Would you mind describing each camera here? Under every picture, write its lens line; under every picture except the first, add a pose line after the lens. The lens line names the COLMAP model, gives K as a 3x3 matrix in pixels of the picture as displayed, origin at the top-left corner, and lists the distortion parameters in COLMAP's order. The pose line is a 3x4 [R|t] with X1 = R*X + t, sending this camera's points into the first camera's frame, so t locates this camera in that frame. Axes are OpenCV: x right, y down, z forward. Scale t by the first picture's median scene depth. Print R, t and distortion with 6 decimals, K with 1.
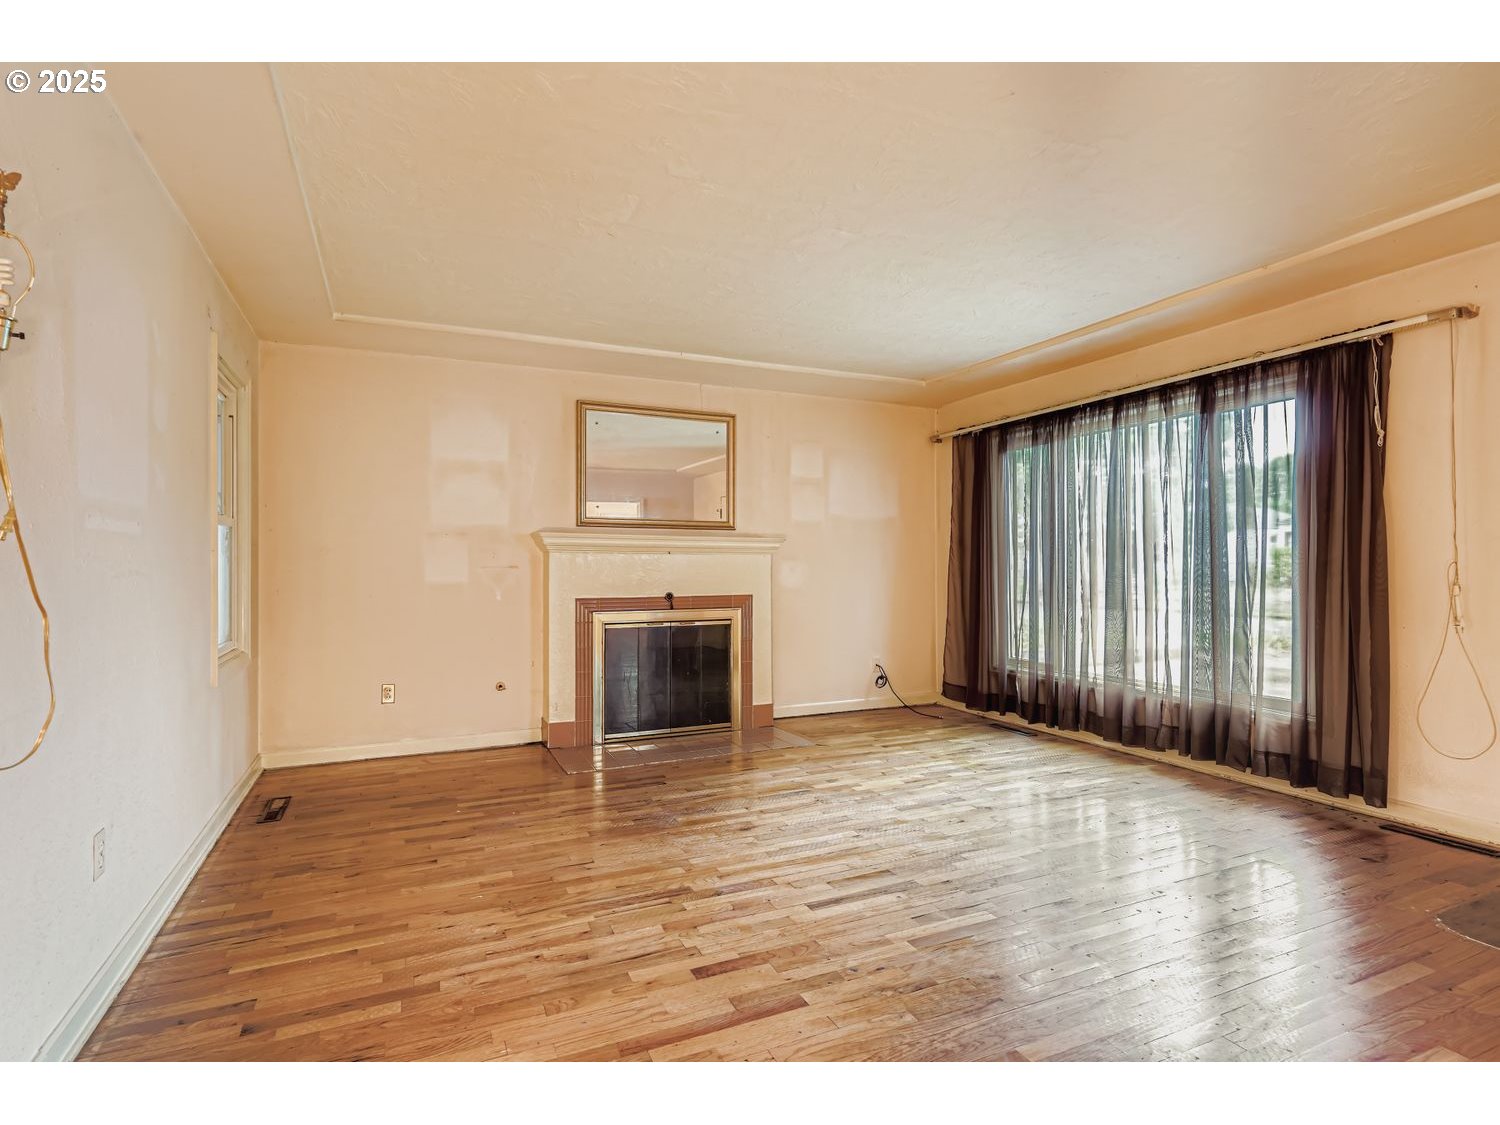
lens RADIAL K [[761.9, 0, 743.4], [0, 761.9, 567.7], [0, 0, 1]] dist [0.005276, 0.000772]
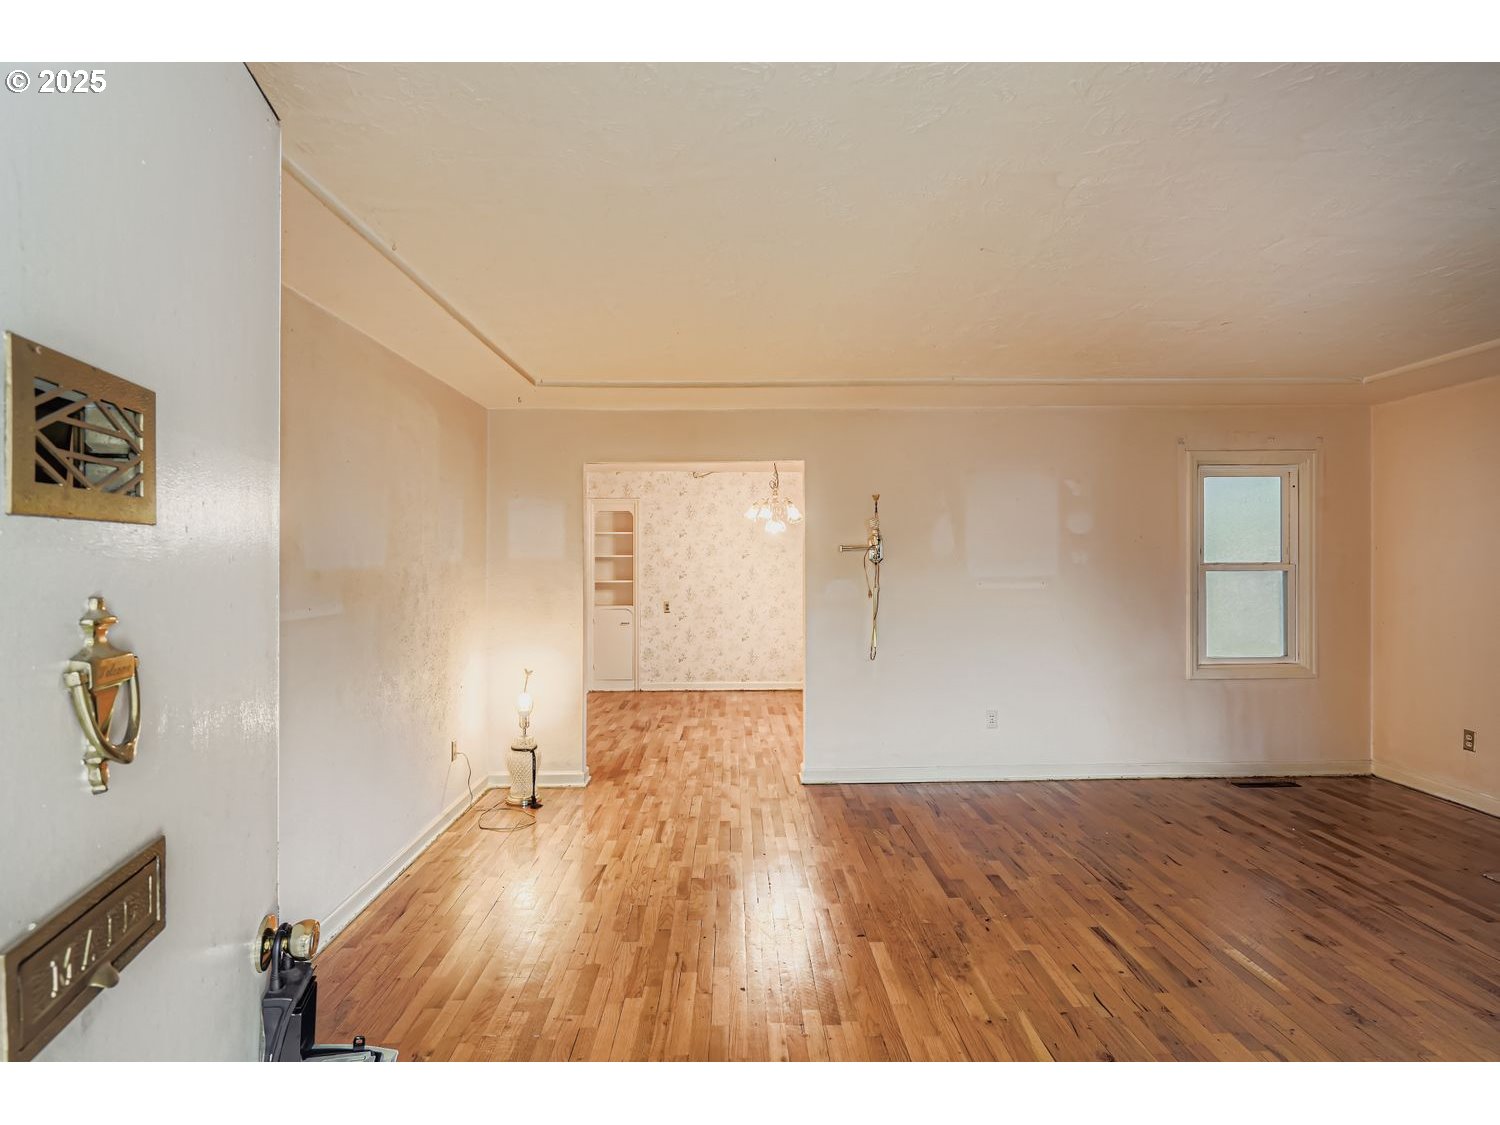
lens RADIAL K [[761.9, 0, 738.7], [0, 761.9, 557.6], [0, 0, 1]] dist [0.005276, 0.000772]
pose [[-0.399534, 0.007705, -0.916686, 1.260446], [0.004536, 0.999969, 0.006429, -0.120129], [0.916707, -0.001590, -0.399556, 0.890827]]
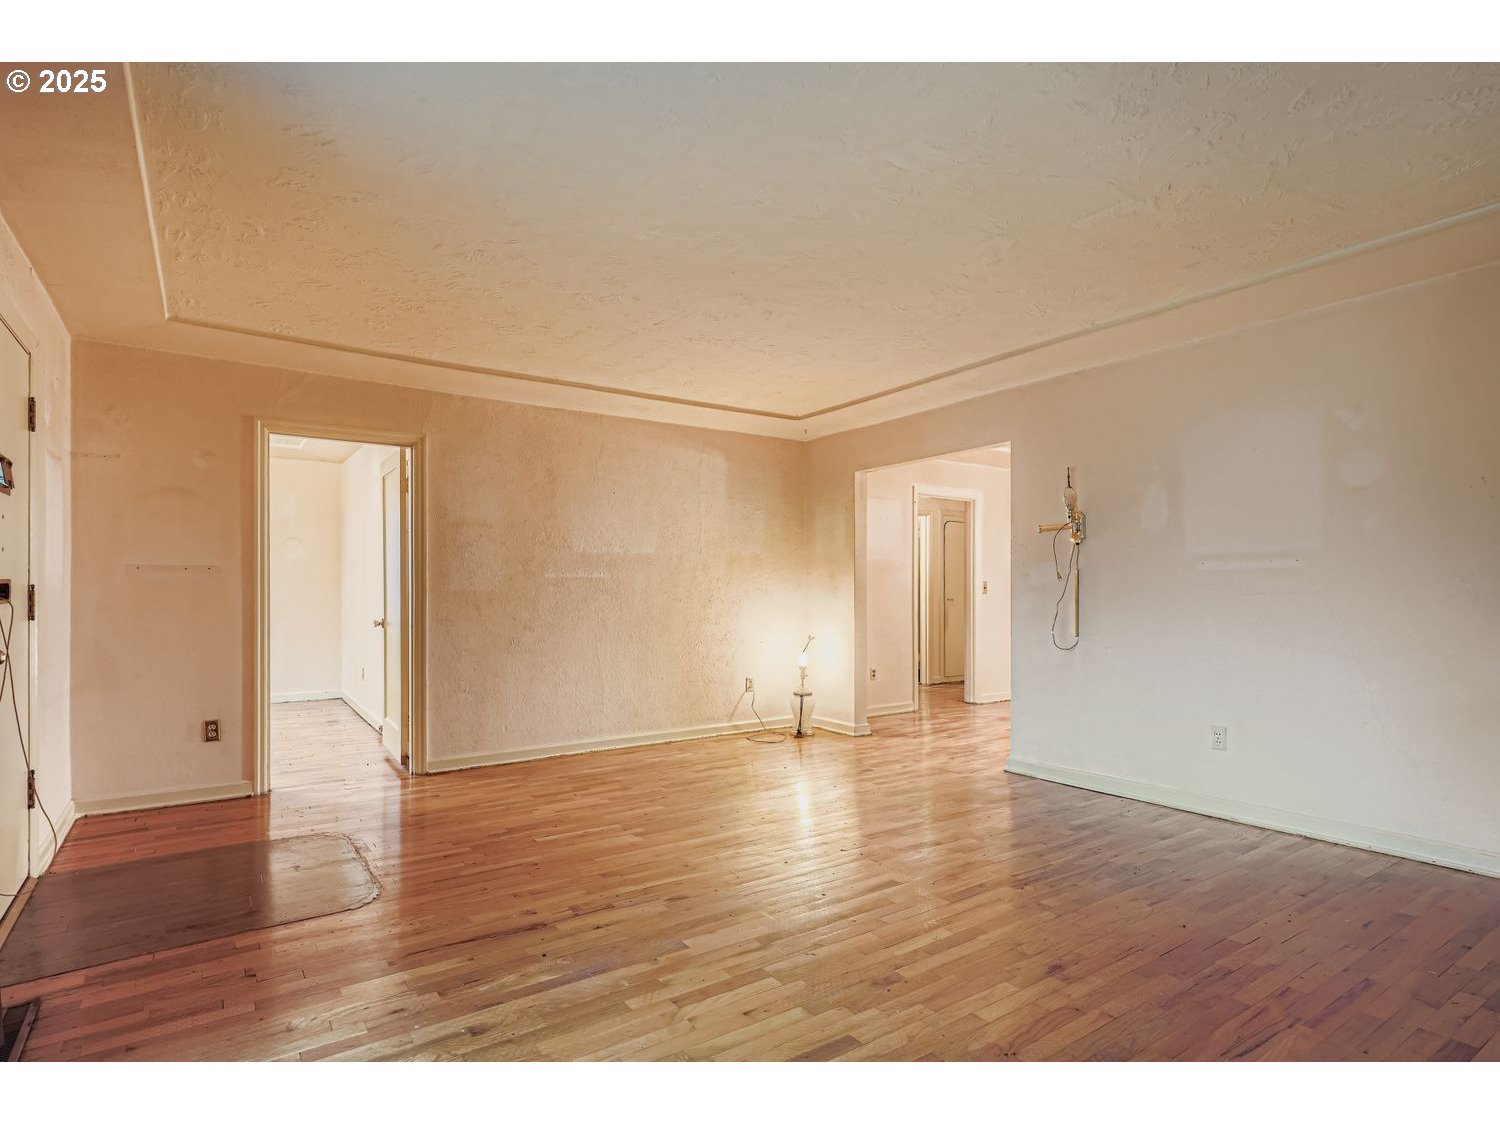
lens RADIAL K [[761.9, 0, 737.6], [0, 761.9, 574.9], [0, 0, 1]] dist [0.005276, 0.000772]
pose [[-0.985779, 0.003126, -0.168021, 0.475982], [0.006192, 0.999824, -0.017726, -0.002594], [0.167936, -0.018514, -0.985624, 1.943084]]
